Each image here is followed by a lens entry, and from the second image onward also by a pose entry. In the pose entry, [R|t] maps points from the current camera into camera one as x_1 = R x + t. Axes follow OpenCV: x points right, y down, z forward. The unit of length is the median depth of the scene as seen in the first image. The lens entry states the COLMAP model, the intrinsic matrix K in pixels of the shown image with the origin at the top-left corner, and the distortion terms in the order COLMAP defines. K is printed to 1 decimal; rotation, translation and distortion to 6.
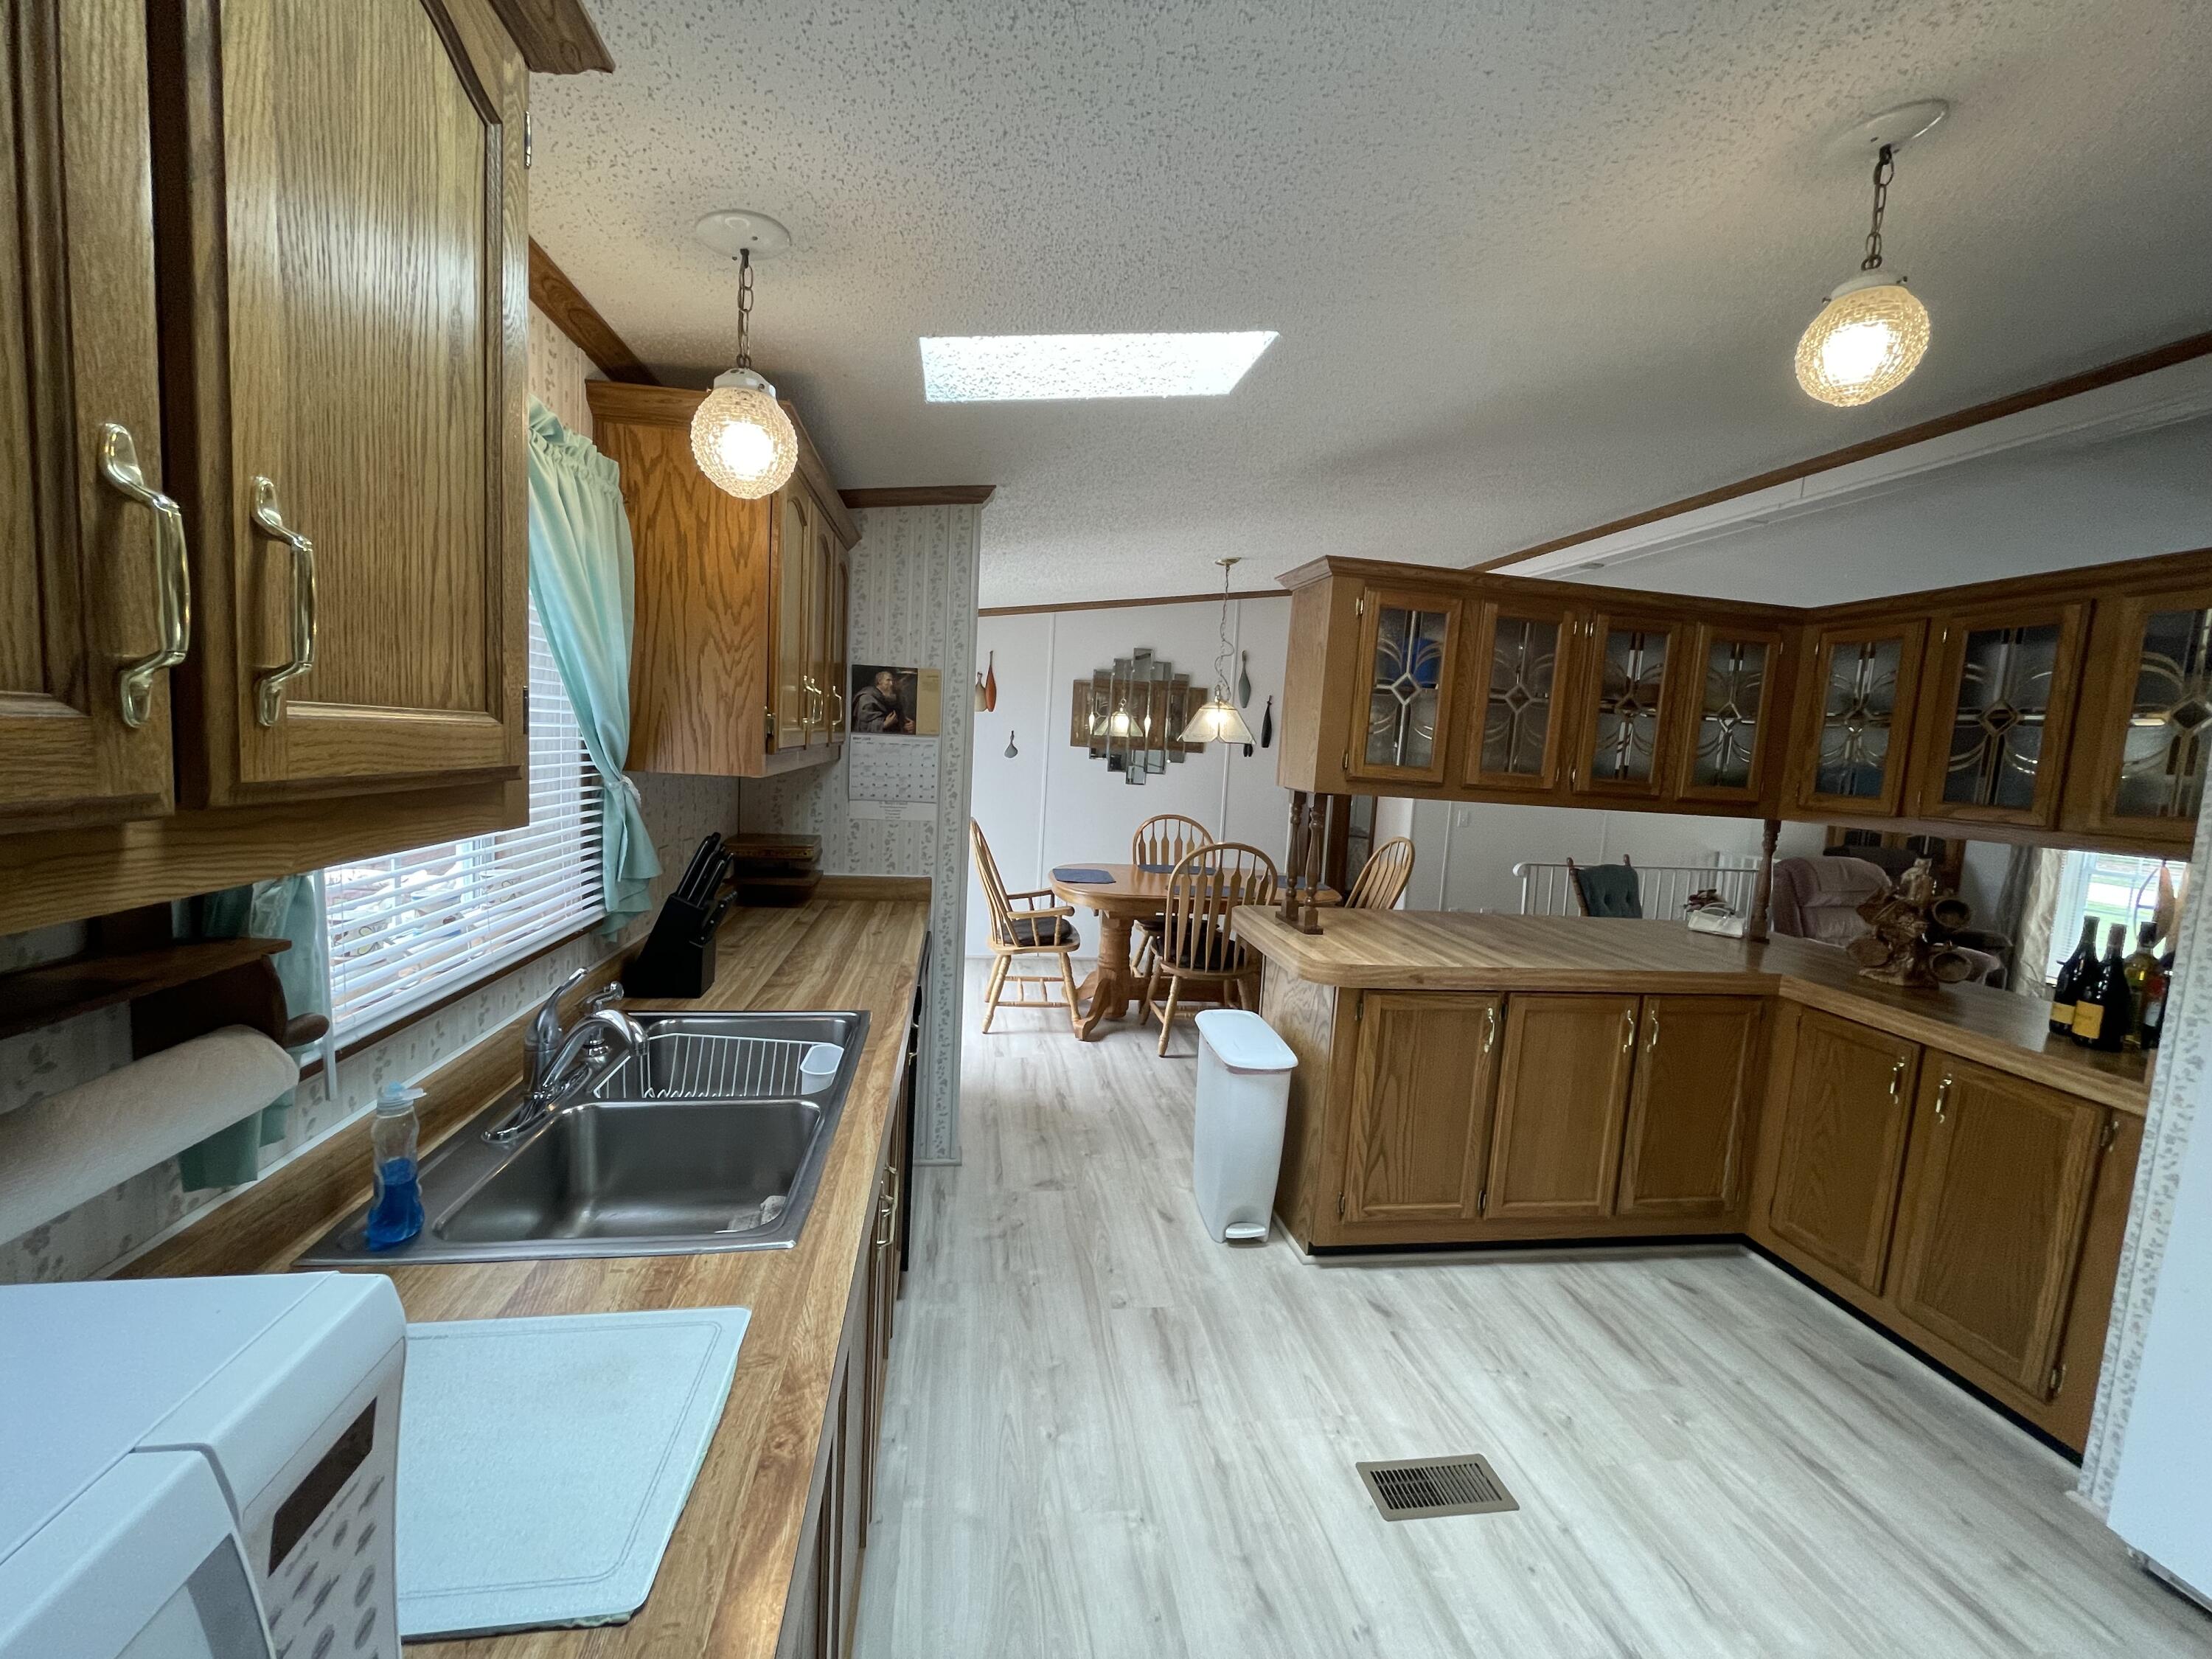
lens RADIAL K [[893.8, 0, 1106.0], [0, 893.8, 829.5], [0, 0, 1]] dist [-0.002505, -0.000044]
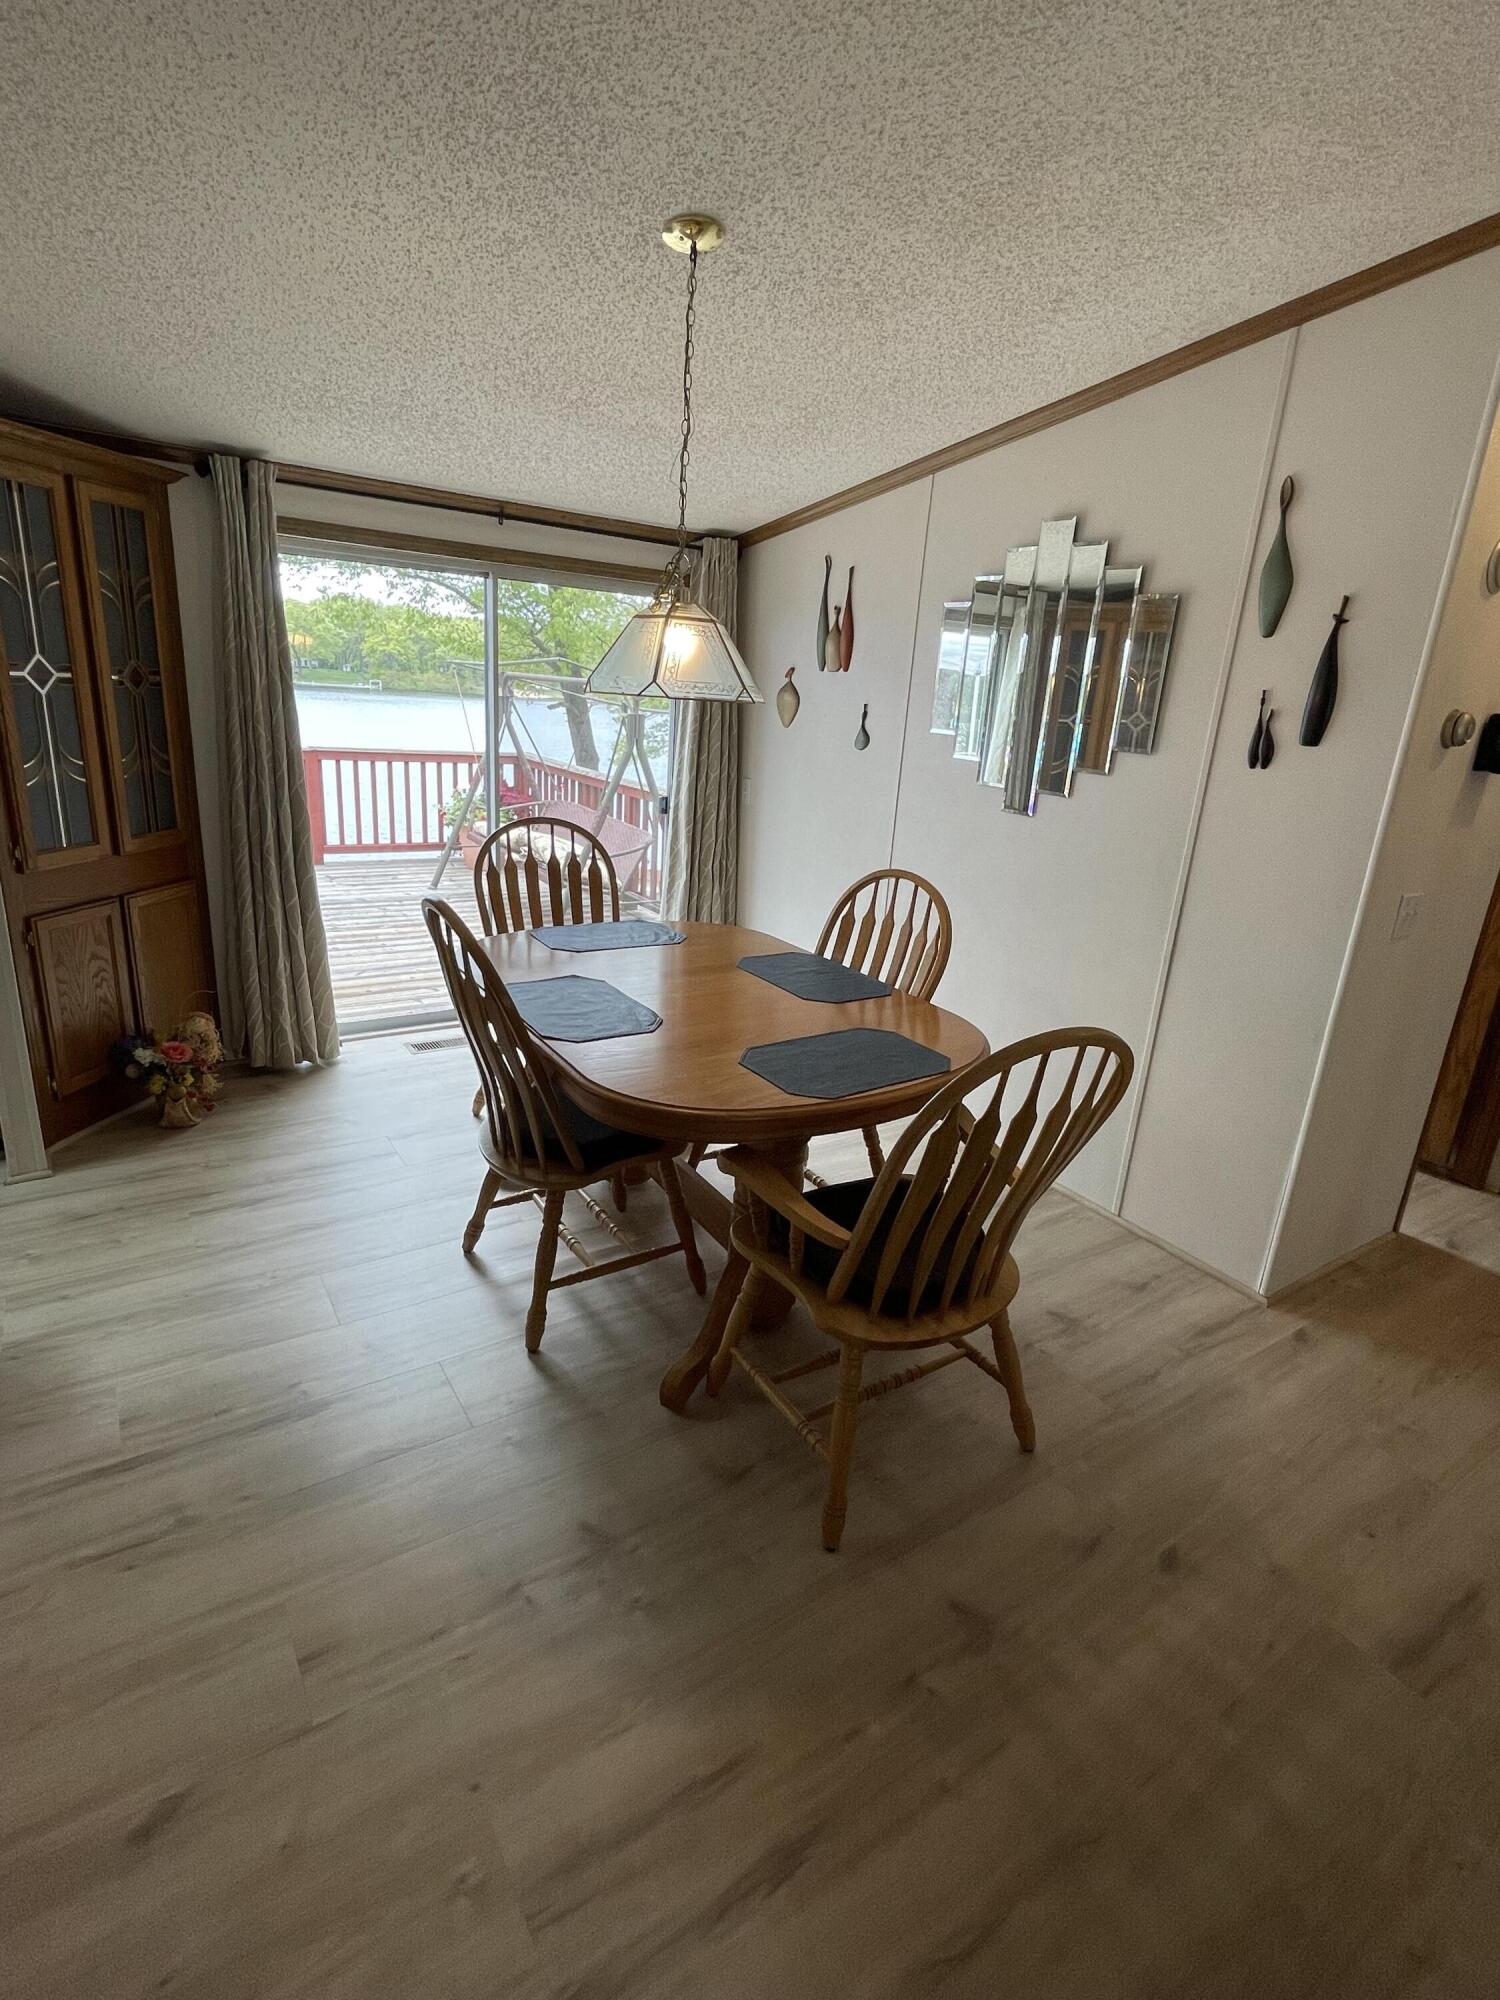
lens RADIAL K [[994.2, 0, 750.0], [0, 994.2, 1000.0], [0, 0, 1]] dist [0.000267, 0.000058]
pose [[0.429836, 0.242999, -0.869593, 0.500734], [-0.120953, 0.969920, 0.211248, -0.049339], [0.894769, 0.014378, 0.446298, 0.642454]]
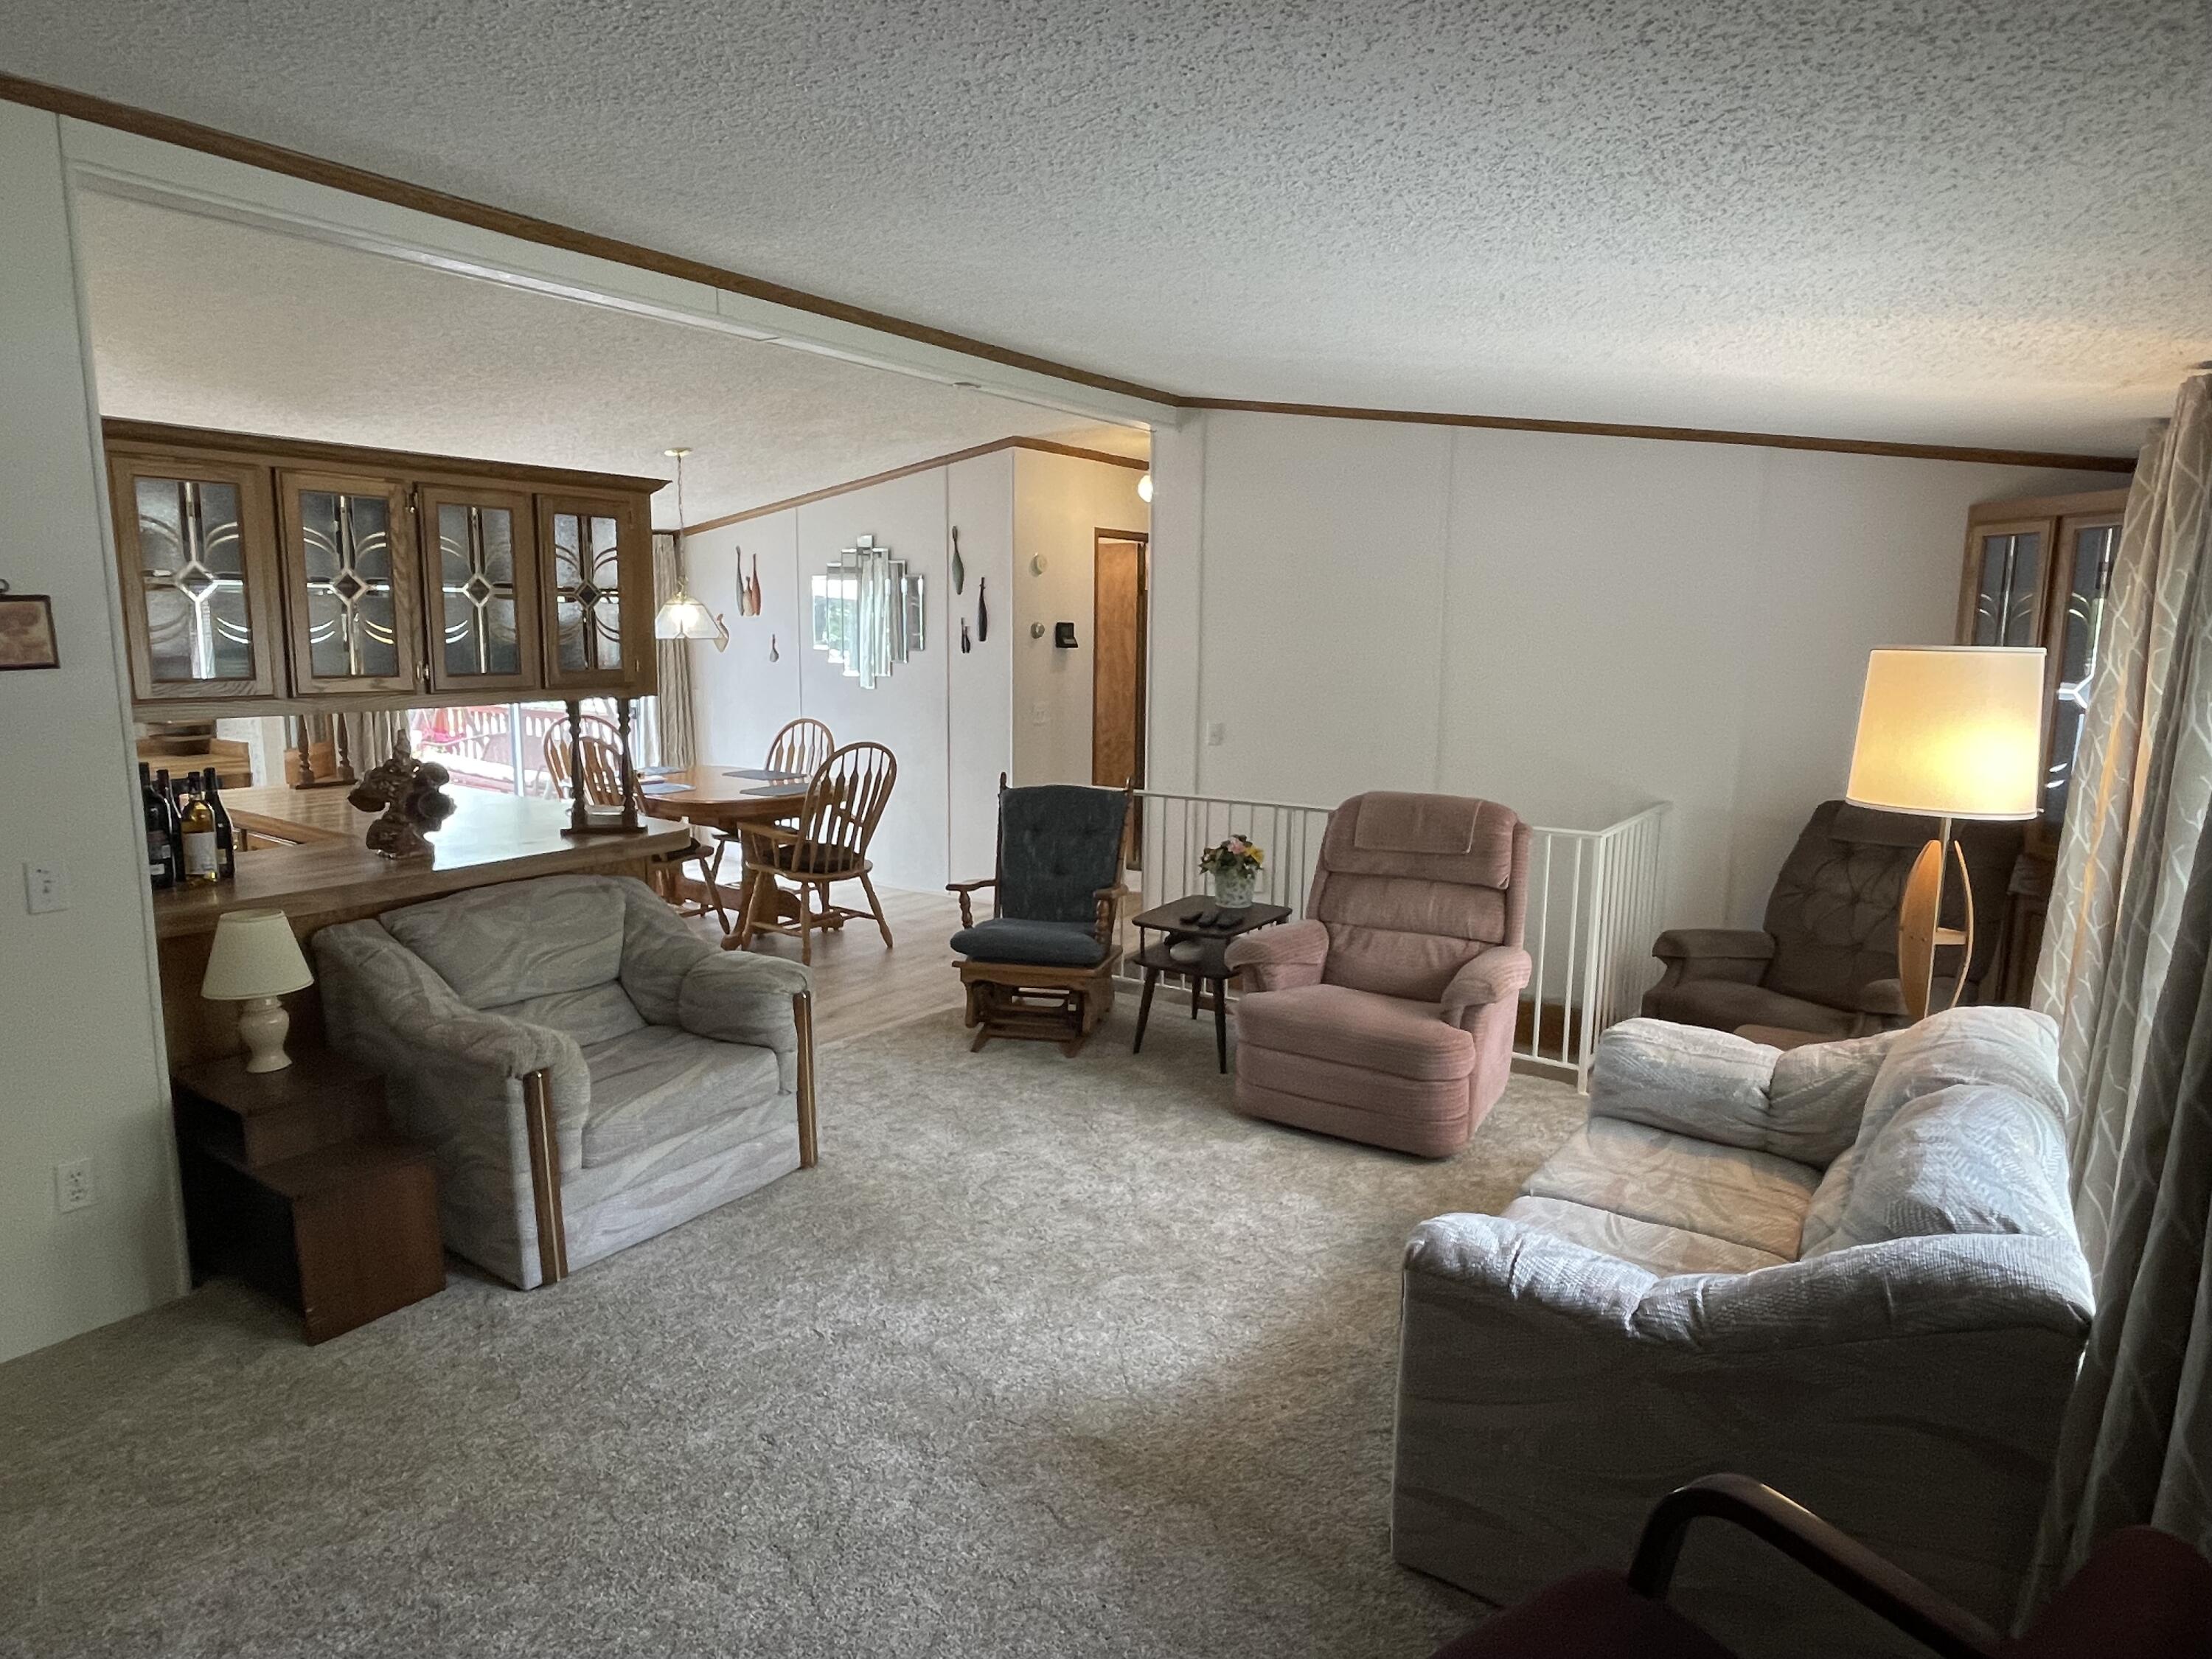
lens RADIAL K [[1305.6, 0, 1106.0], [0, 1305.6, 829.5], [0, 0, 1]] dist [-0.001540, -0.000121]
pose [[0.721789, 0.058726, -0.689617, 1.191988], [-0.030584, 0.998127, 0.052987, 0.018449], [0.691437, -0.017154, 0.722233, 0.206745]]
